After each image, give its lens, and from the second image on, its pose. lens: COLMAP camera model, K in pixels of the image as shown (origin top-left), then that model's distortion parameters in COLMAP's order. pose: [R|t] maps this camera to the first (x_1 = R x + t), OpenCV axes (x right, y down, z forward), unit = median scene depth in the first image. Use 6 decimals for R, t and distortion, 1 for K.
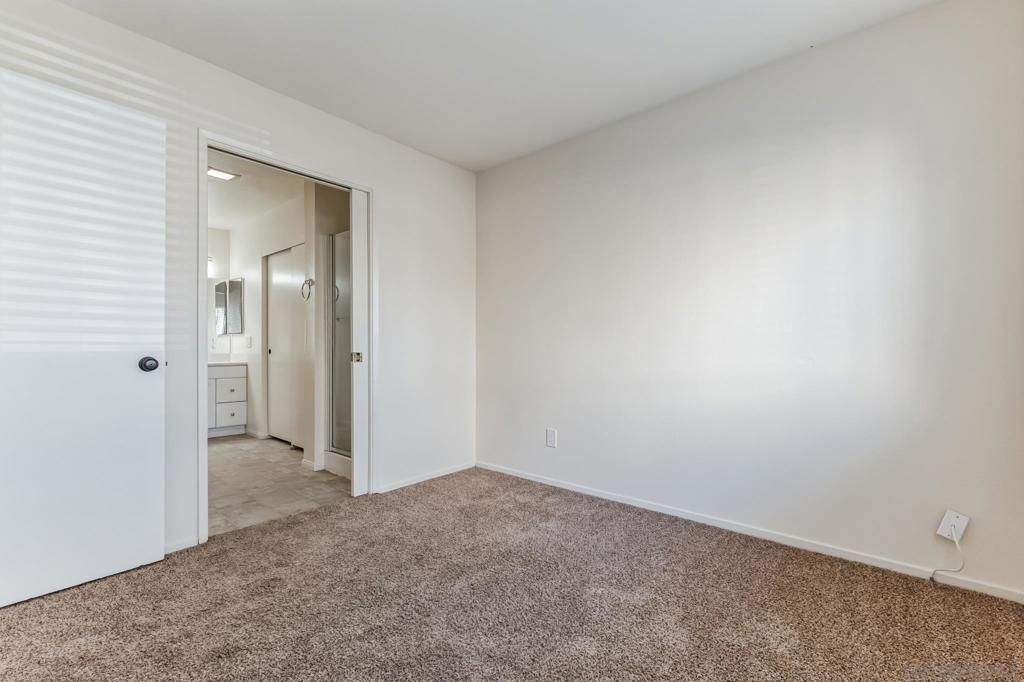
lens RADIAL K [[439.9, 0, 524.5], [0, 439.9, 350.4], [0, 0, 1]] dist [0.002237, -0.000033]
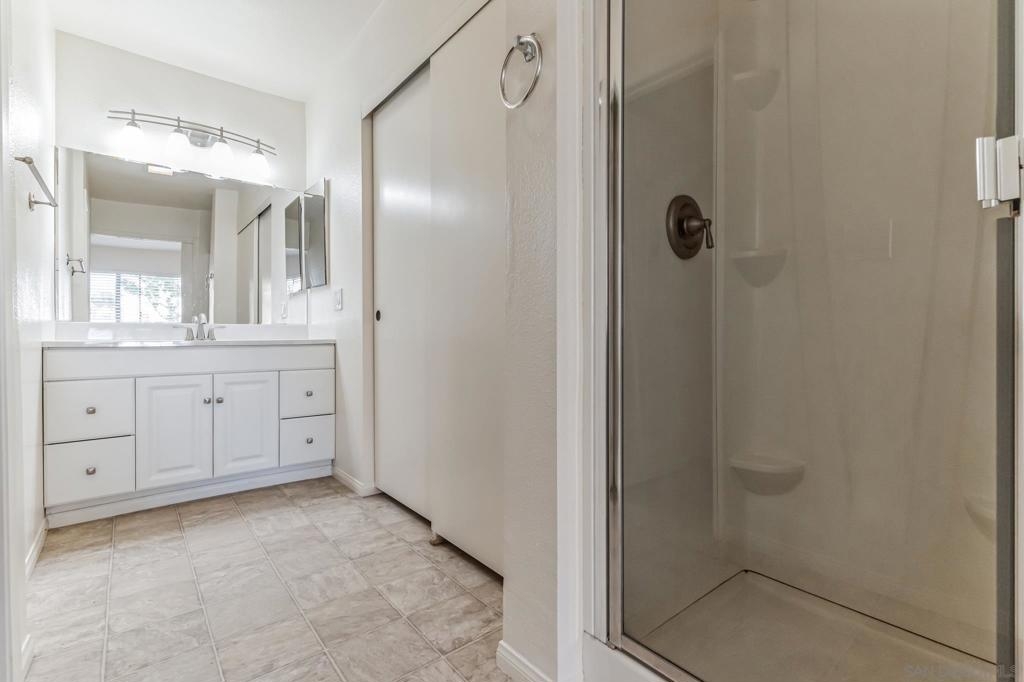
lens RADIAL K [[471.1, 0, 512.0], [0, 471.1, 341.0], [0, 0, 1]] dist [0.029562, -0.000021]
pose [[0.979672, 0.002674, -0.200587, -0.319210], [-0.001076, 0.999967, 0.008077, 0.025359], [0.200602, -0.007697, 0.979643, 0.503175]]
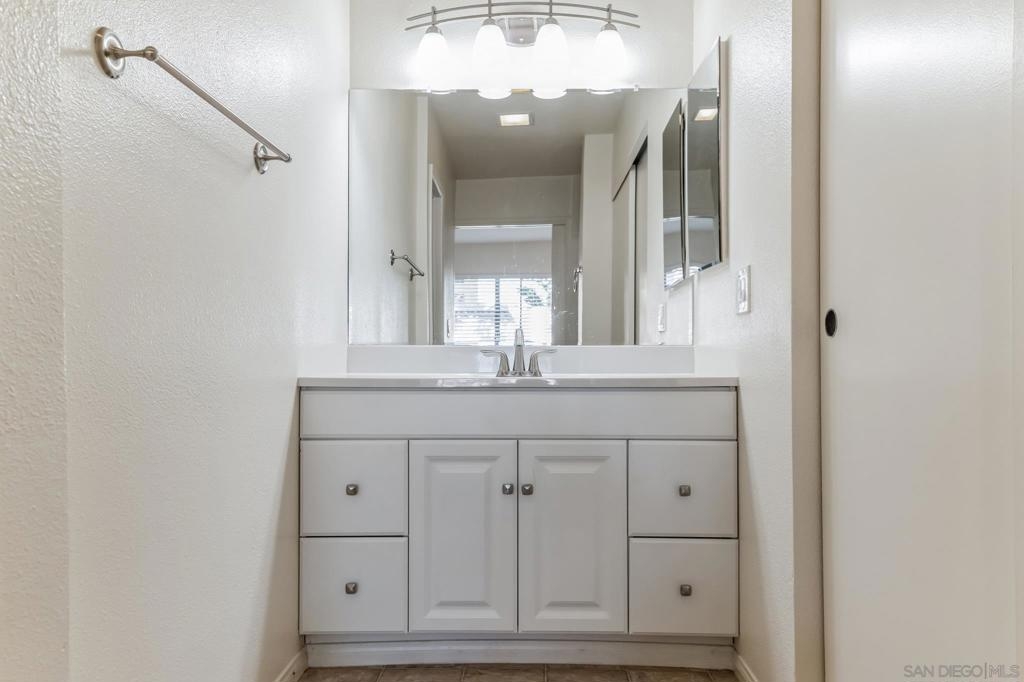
lens RADIAL K [[786.2, 0, 514.4], [0, 786.2, 347.2], [0, 0, 1]] dist [0.006891, 0.004219]
pose [[0.633003, -0.010357, -0.774080, -0.379826], [-0.006026, 0.999814, -0.018305, 0.020273], [0.774126, 0.016251, 0.632823, 0.640849]]
